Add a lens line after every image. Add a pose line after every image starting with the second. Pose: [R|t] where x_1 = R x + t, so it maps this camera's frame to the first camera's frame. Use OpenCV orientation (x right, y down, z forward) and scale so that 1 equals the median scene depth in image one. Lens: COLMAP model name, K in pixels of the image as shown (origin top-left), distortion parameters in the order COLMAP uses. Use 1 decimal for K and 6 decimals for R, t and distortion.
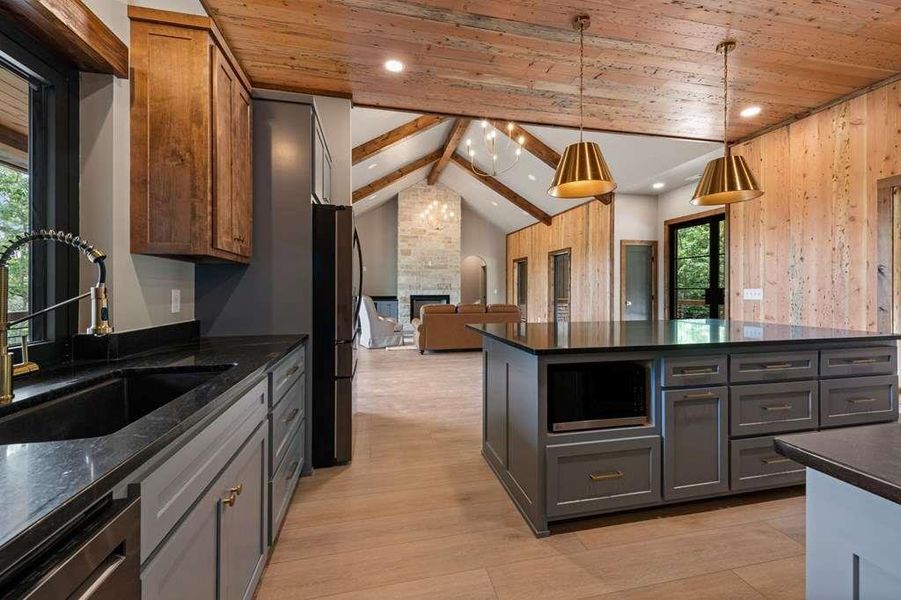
lens RADIAL K [[364.0, 0, 450.0], [0, 364.0, 288.6], [0, 0, 1]] dist [0.000046, -0.000112]
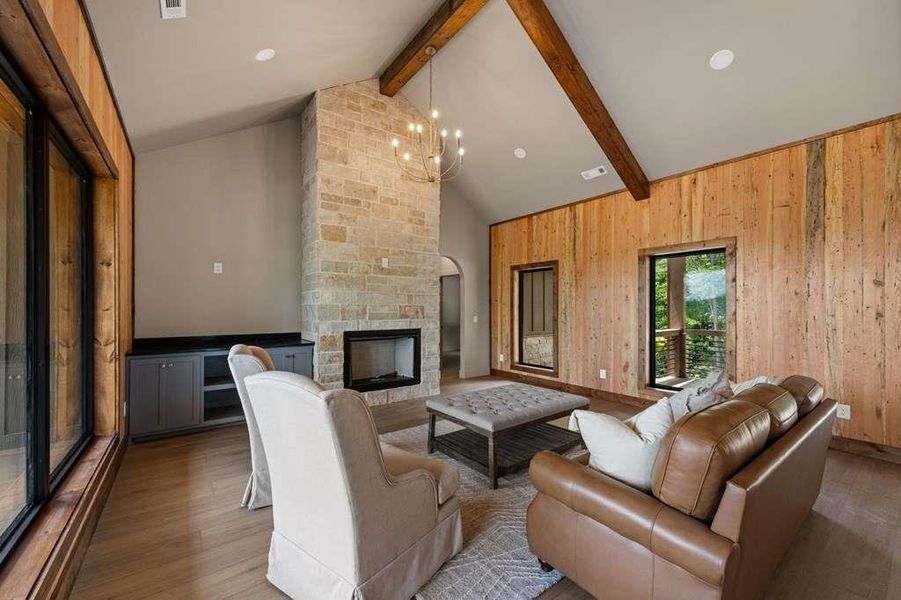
lens RADIAL K [[356.9, 0, 452.1], [0, 356.9, 308.5], [0, 0, 1]] dist [0.001181, -0.000049]
pose [[0.906480, 0.002492, 0.422241, -0.172586], [-0.003755, 0.999991, 0.002159, -0.011375], [-0.422232, -0.003543, 0.906481, 0.550740]]
